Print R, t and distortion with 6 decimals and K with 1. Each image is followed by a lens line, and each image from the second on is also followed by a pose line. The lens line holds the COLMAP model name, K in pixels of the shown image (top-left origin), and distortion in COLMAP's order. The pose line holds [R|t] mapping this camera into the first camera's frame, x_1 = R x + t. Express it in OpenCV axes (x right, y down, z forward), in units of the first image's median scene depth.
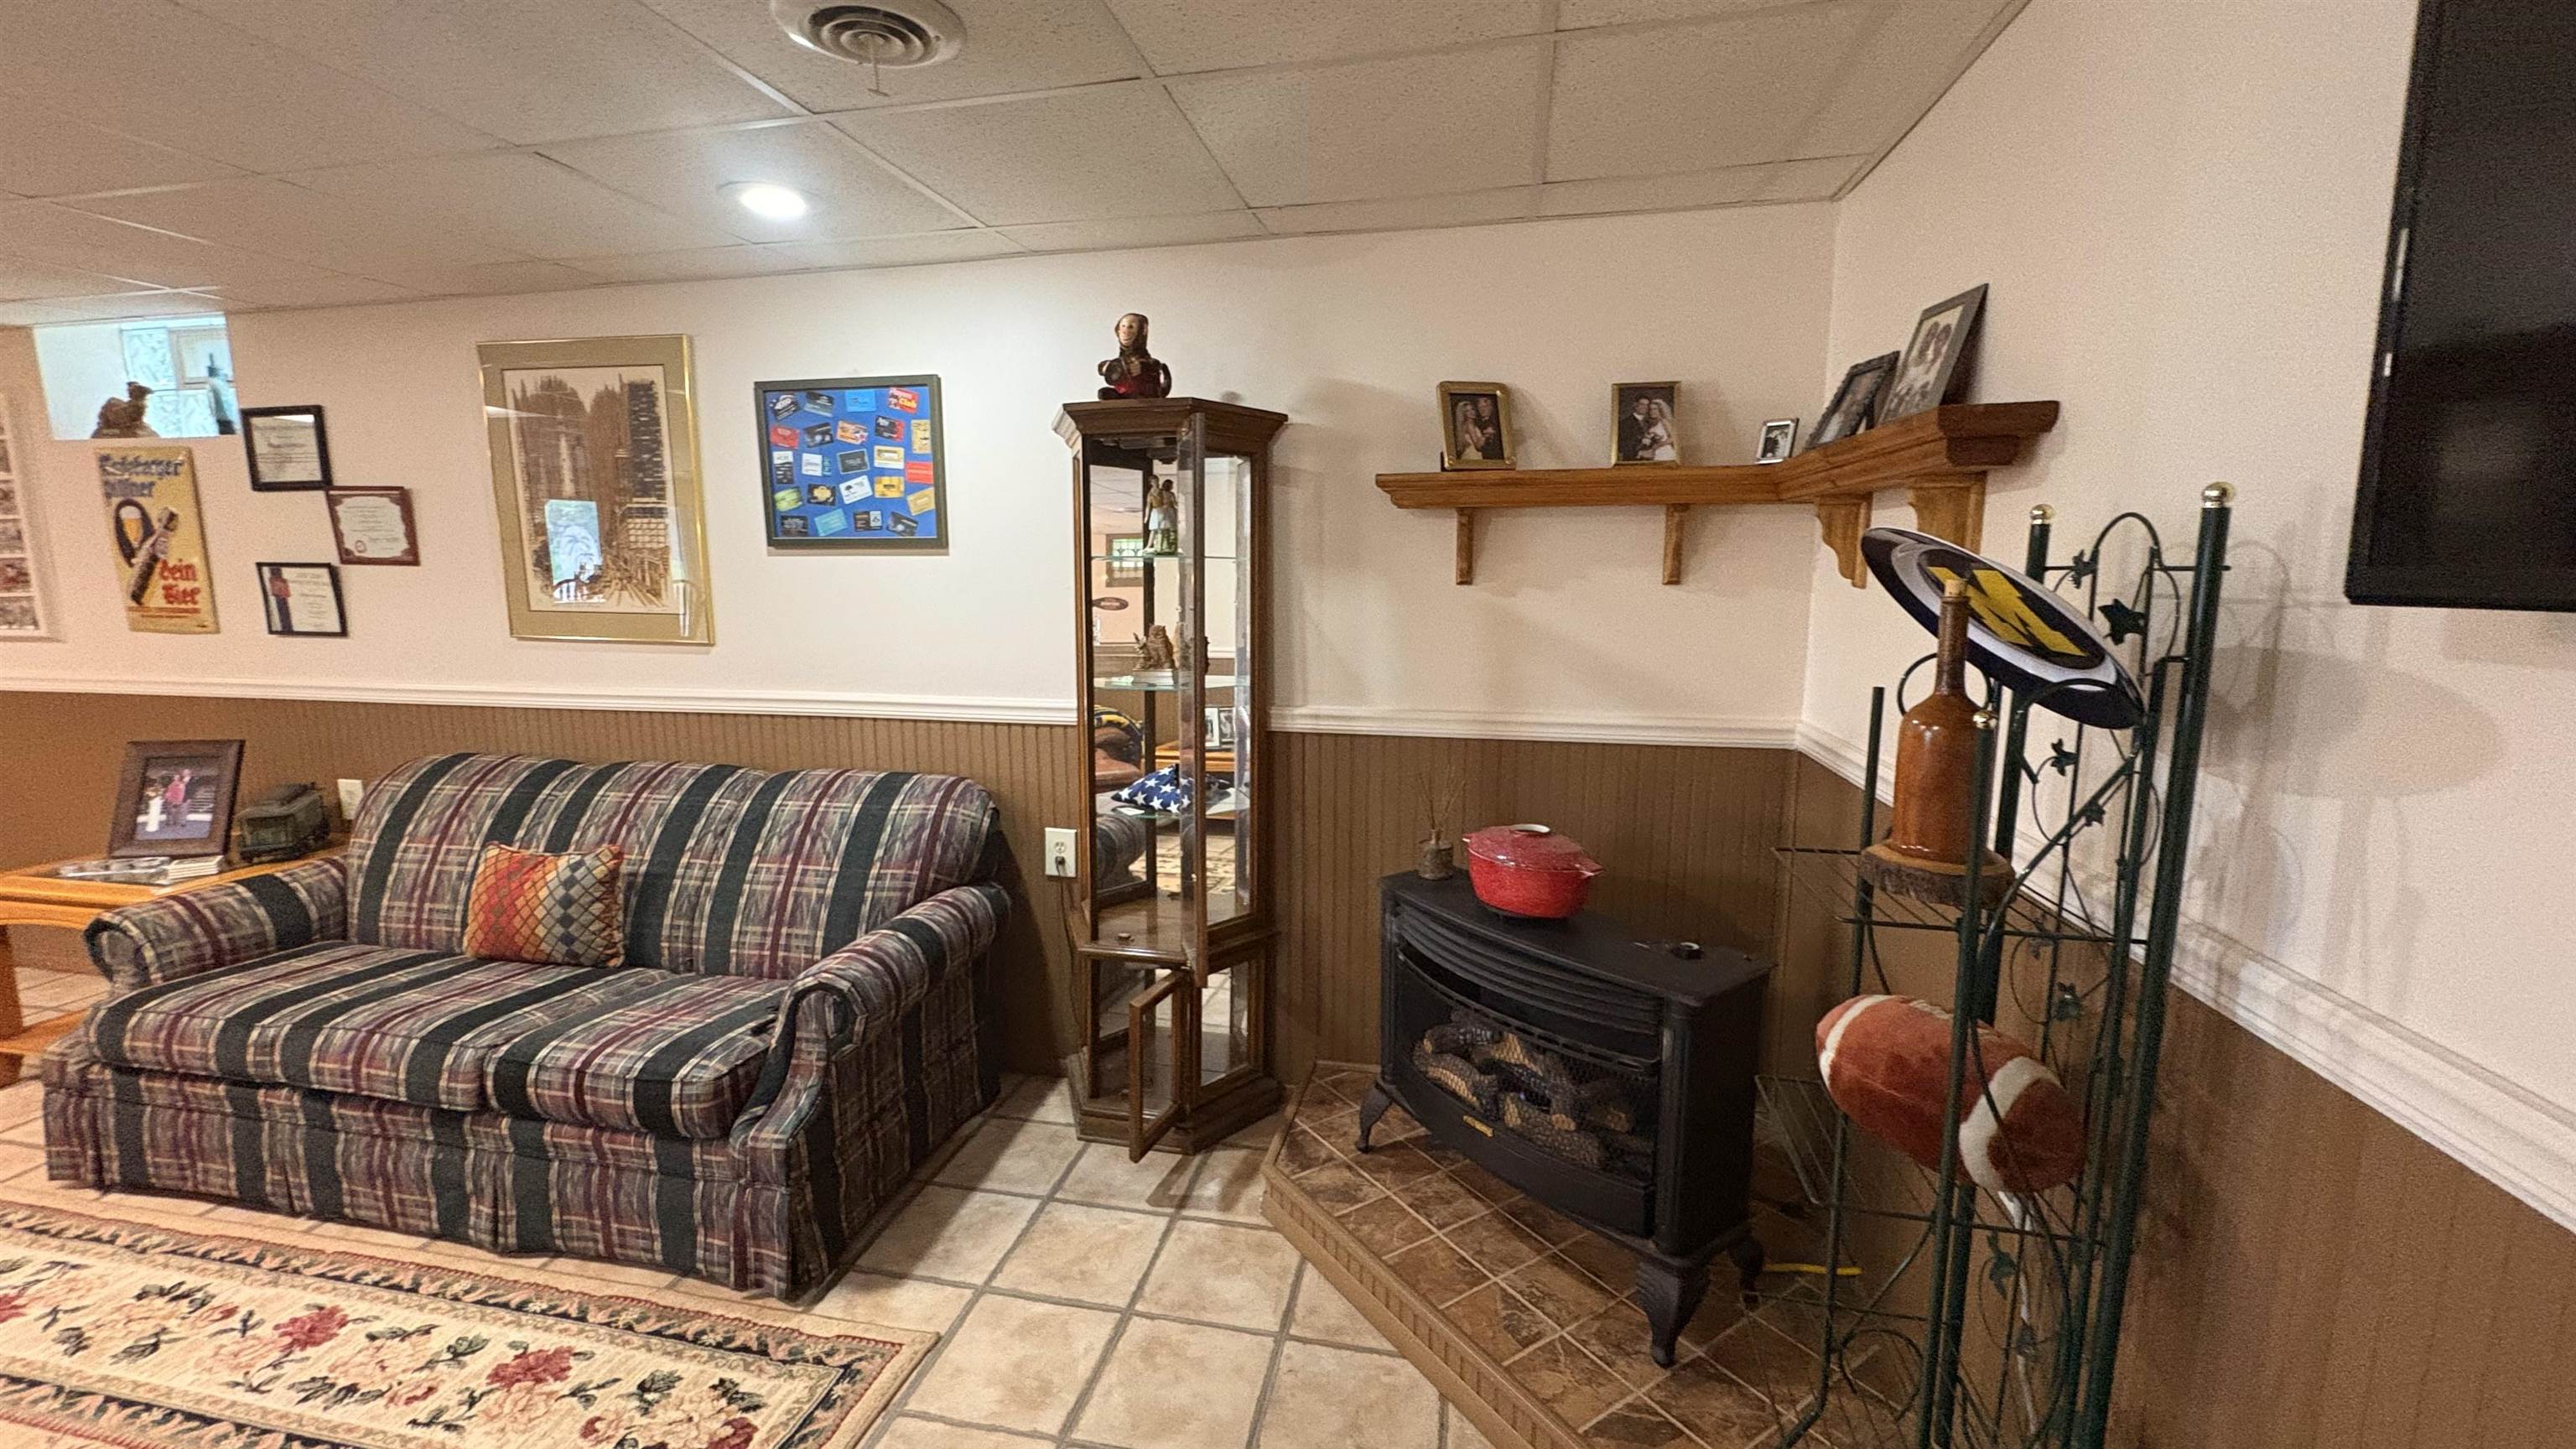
lens RADIAL K [[1025.1, 0, 1283.2], [0, 1025.1, 724.7], [0, 0, 1]] dist [0.001836, 0.000239]
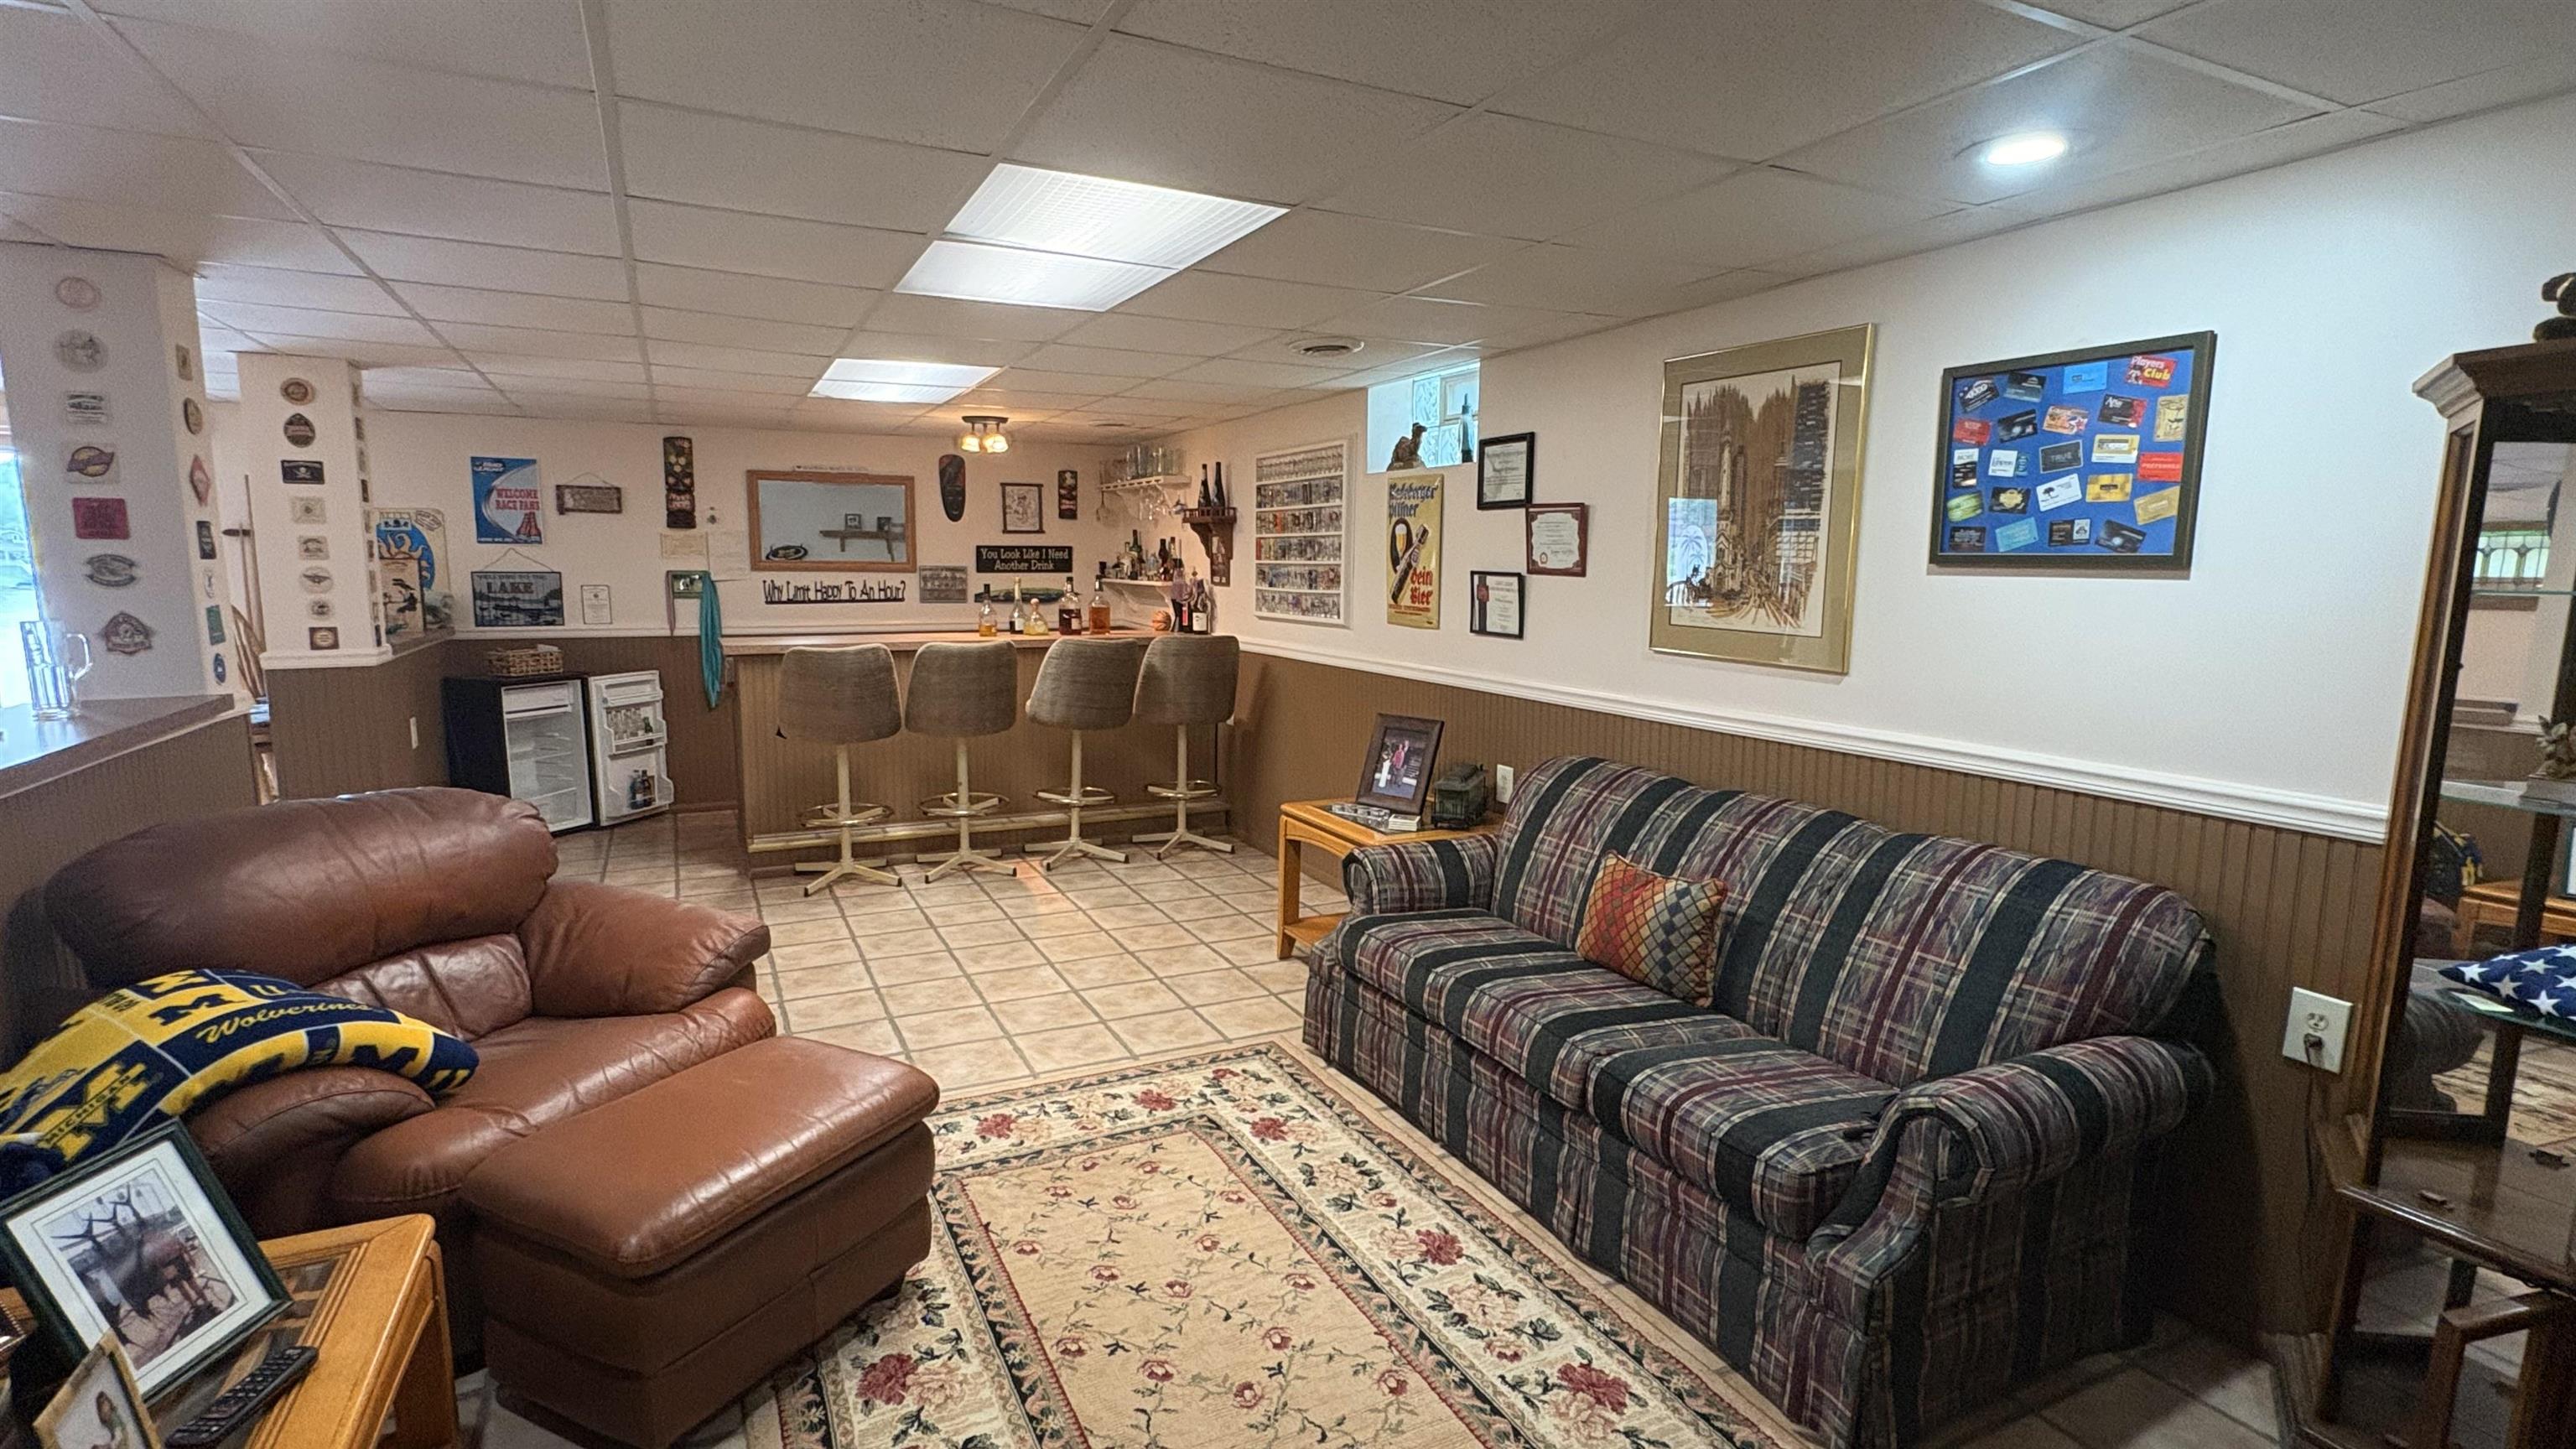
lens RADIAL K [[1220.2, 0, 1286.3], [0, 1220.2, 729.3], [0, 0, 1]] dist [0.000277, -0.000336]
pose [[0.620847, 0.115672, -0.775351, -0.043967], [-0.128740, 0.990670, 0.044708, -0.017984], [0.773288, 0.072062, 0.629946, -0.024411]]
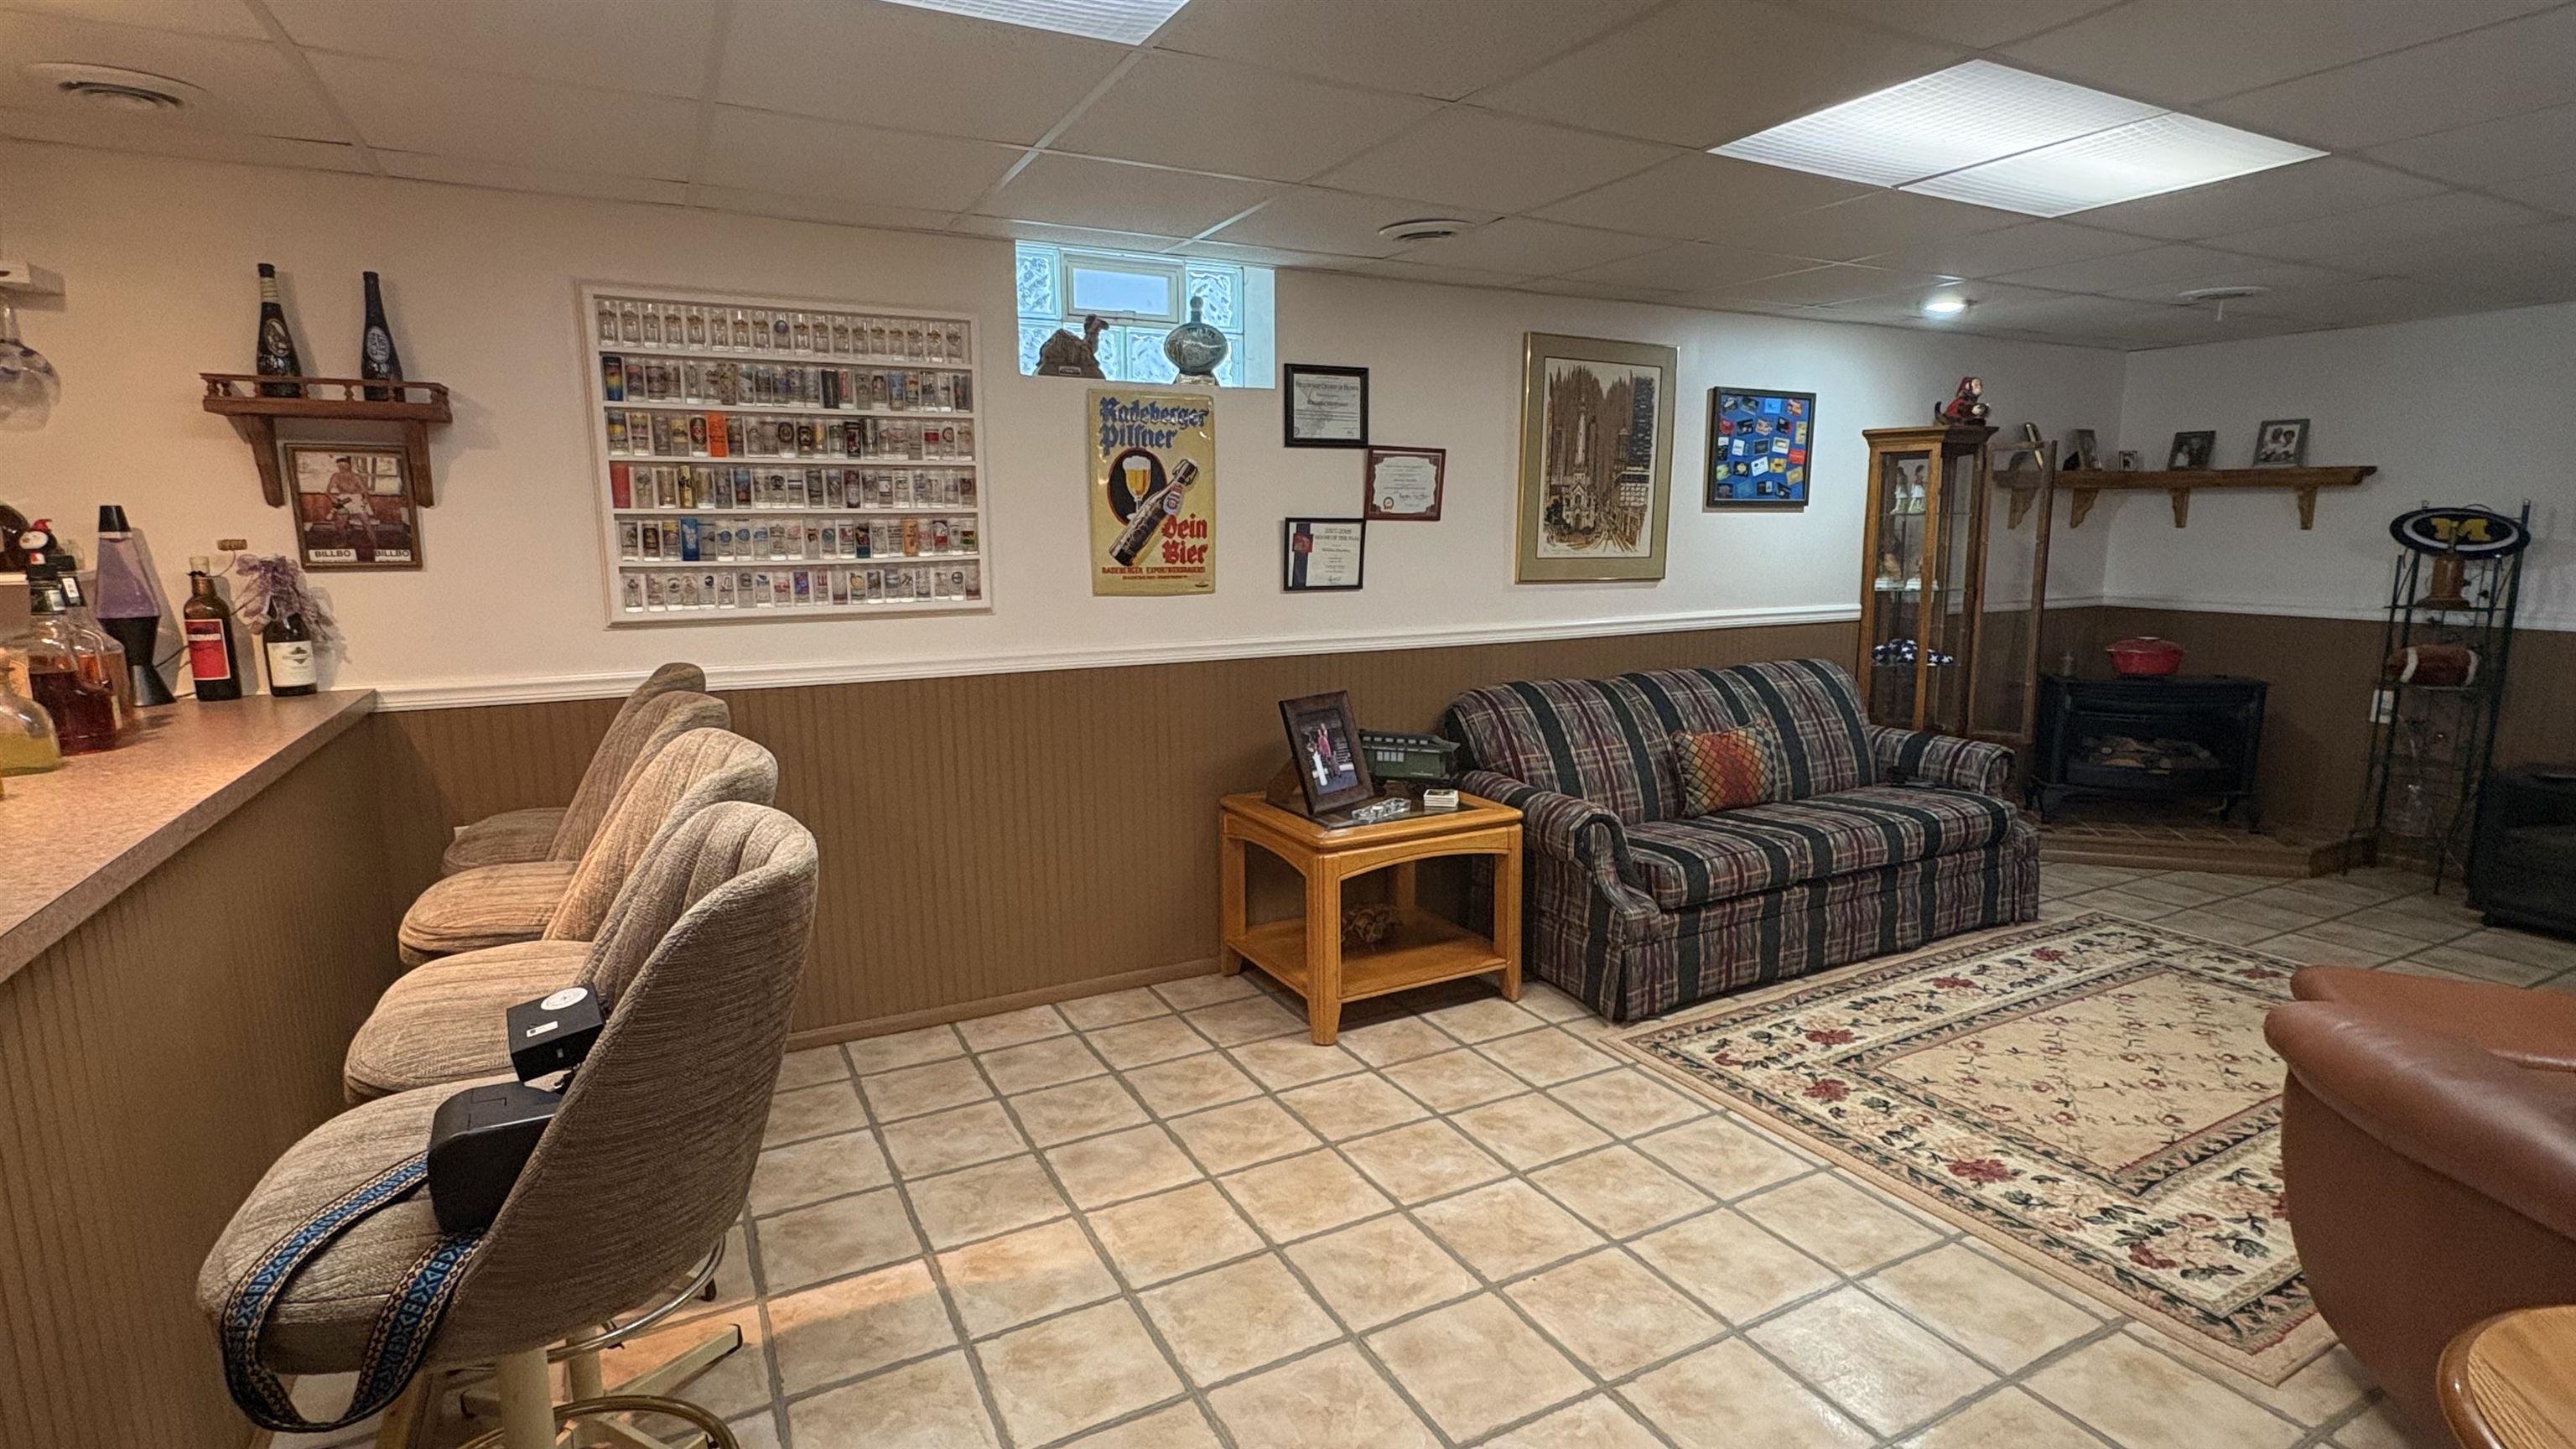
lens RADIAL K [[1220.2, 0, 1284.9], [0, 1220.2, 729.1], [0, 0, 1]] dist [0.000277, -0.000336]
pose [[0.769526, -0.109952, 0.629079, -2.134160], [0.100432, 0.993645, 0.050817, -0.017585], [-0.630669, 0.024075, 0.775679, 0.105445]]
